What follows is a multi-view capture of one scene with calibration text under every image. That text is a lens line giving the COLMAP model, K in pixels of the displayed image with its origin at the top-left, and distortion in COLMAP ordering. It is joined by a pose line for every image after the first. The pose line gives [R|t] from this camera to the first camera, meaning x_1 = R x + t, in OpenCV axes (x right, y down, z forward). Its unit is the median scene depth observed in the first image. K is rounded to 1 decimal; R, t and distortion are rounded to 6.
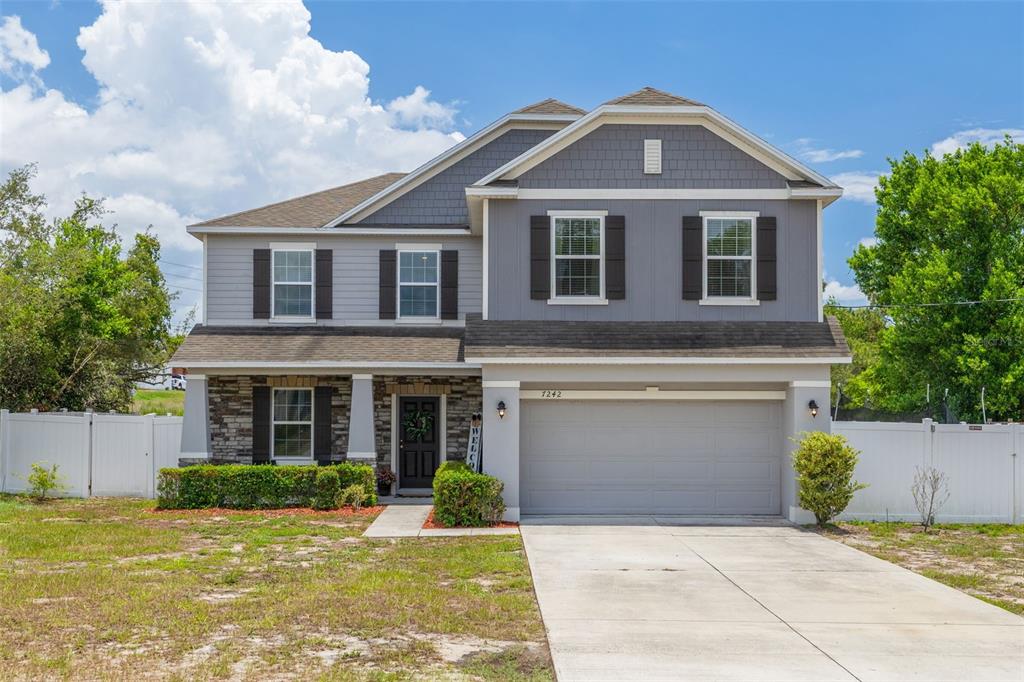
lens RADIAL K [[1153.5, 0, 512.0], [0, 1153.5, 341.0], [0, 0, 1]] dist [-0.022490, 0.008820]
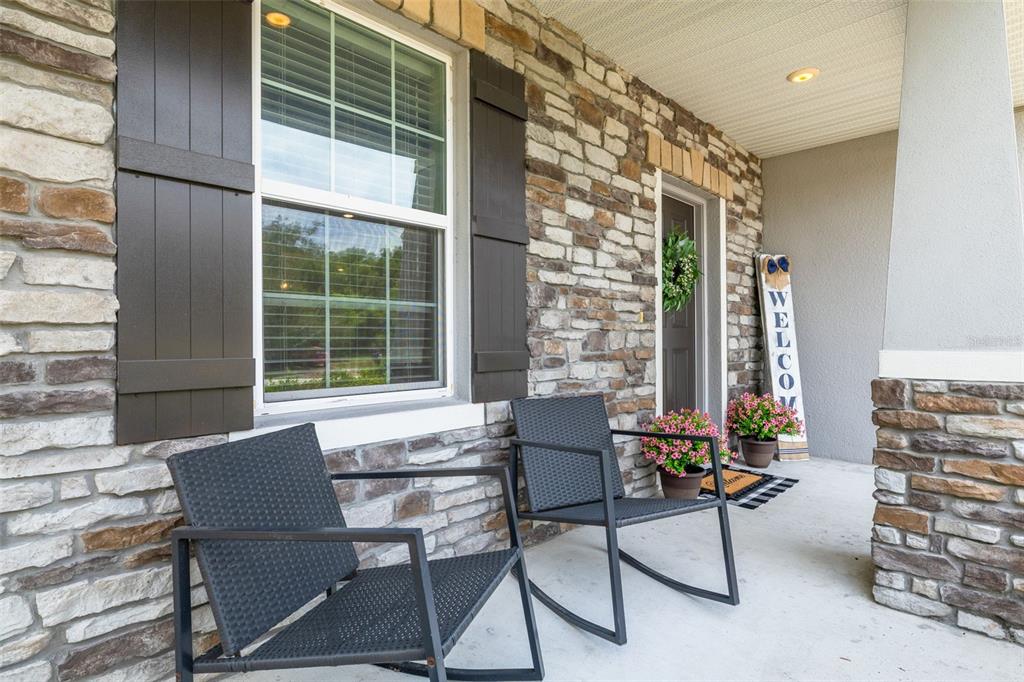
lens RADIAL K [[546.9, 0, 512.0], [0, 546.9, 341.0], [0, 0, 1]] dist [-0.003828, 0.000032]
pose [[0.689916, -0.004984, 0.723872, -0.238497], [-0.035505, 0.998540, 0.040715, 0.088336], [-0.723018, -0.053792, 0.688732, 0.926830]]
